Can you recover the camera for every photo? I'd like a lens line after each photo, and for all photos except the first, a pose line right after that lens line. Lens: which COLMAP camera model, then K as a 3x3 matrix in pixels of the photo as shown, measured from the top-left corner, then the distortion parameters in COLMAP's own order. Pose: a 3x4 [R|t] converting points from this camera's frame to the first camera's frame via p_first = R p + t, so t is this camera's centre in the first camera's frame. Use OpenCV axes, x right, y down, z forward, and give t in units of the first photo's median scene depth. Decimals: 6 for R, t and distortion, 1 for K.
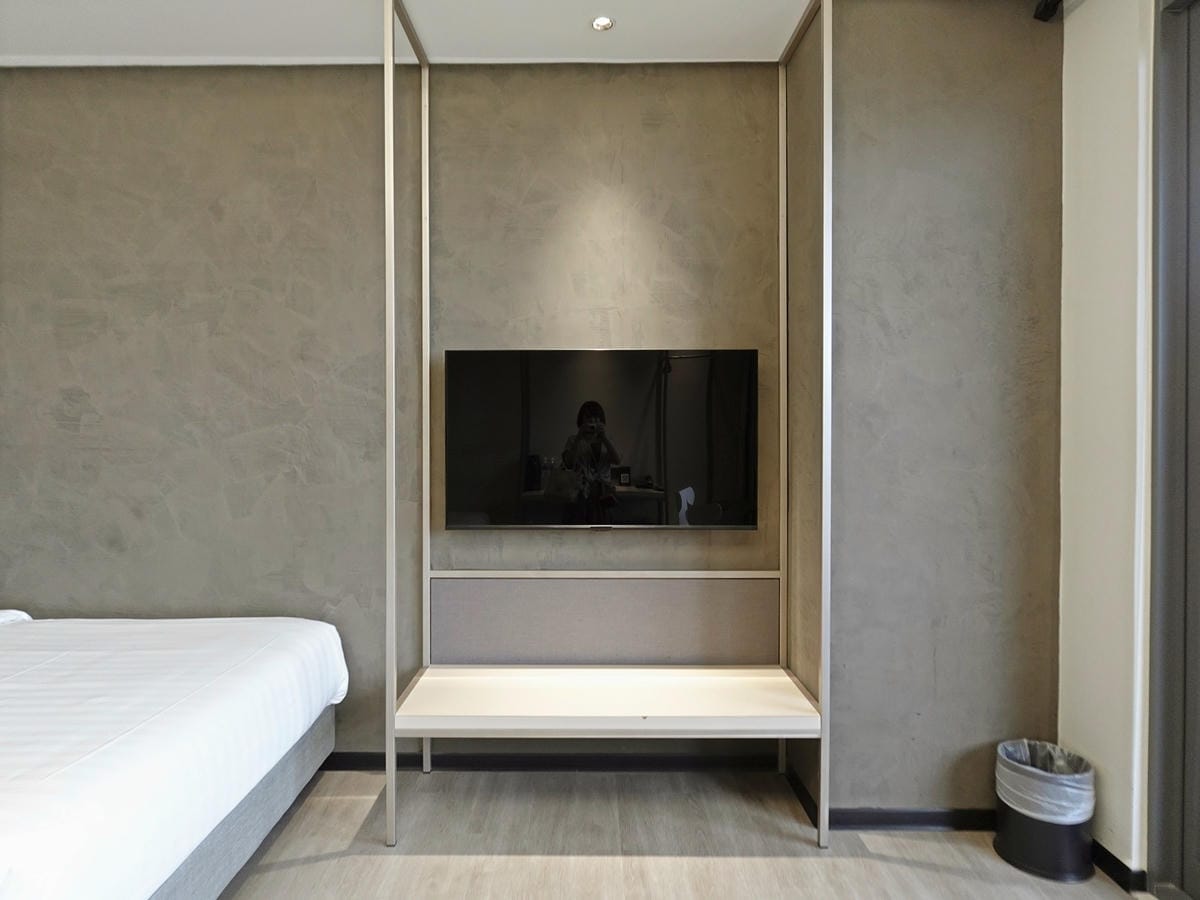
lens RADIAL K [[707.5, 0, 596.7], [0, 707.5, 439.1], [0, 0, 1]] dist [-0.001208, -0.001659]
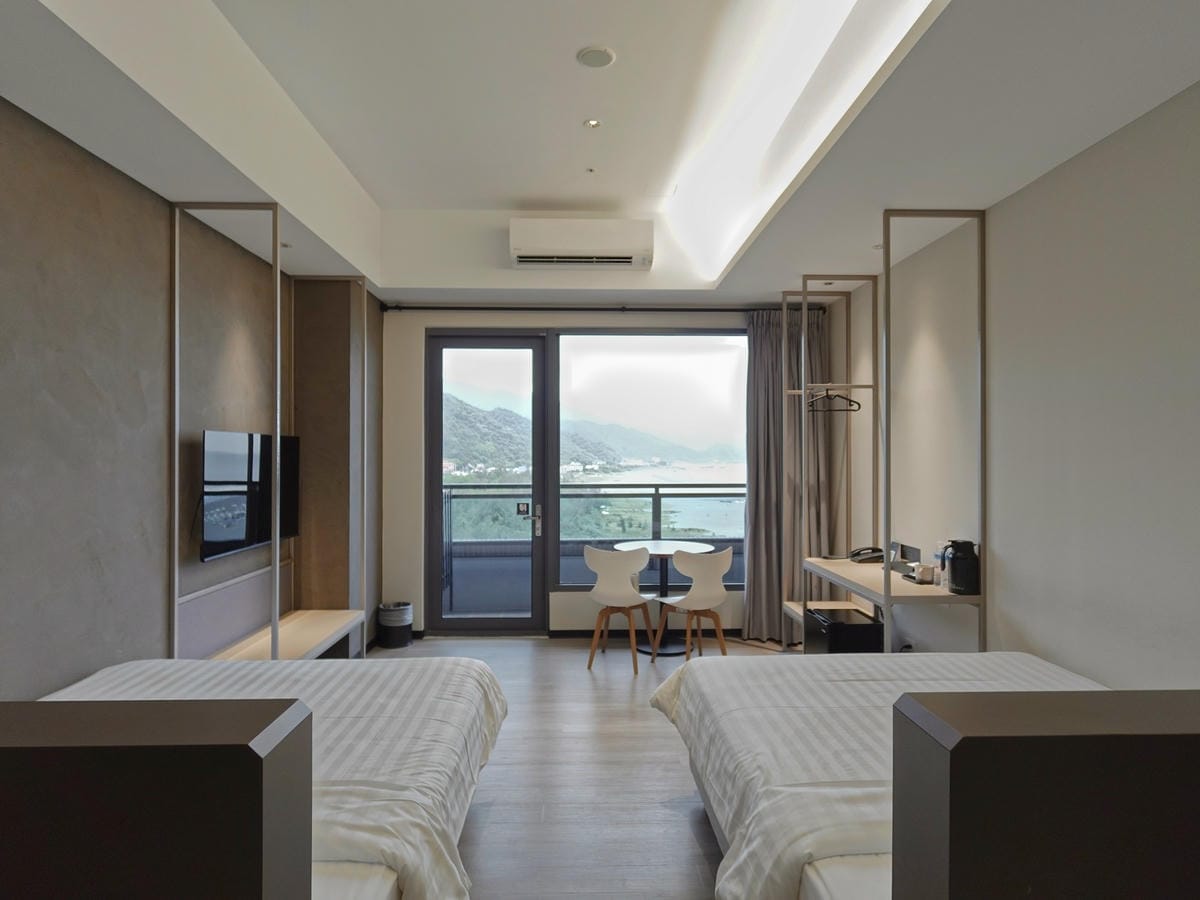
lens RADIAL K [[707.5, 0, 597.5], [0, 707.5, 451.7], [0, 0, 1]] dist [-0.001208, -0.001659]
pose [[-0.041010, 0.007410, 0.999131, -1.548399], [0.010042, 0.999925, -0.007004, -0.062494], [-0.999108, 0.009746, -0.041081, 0.294375]]
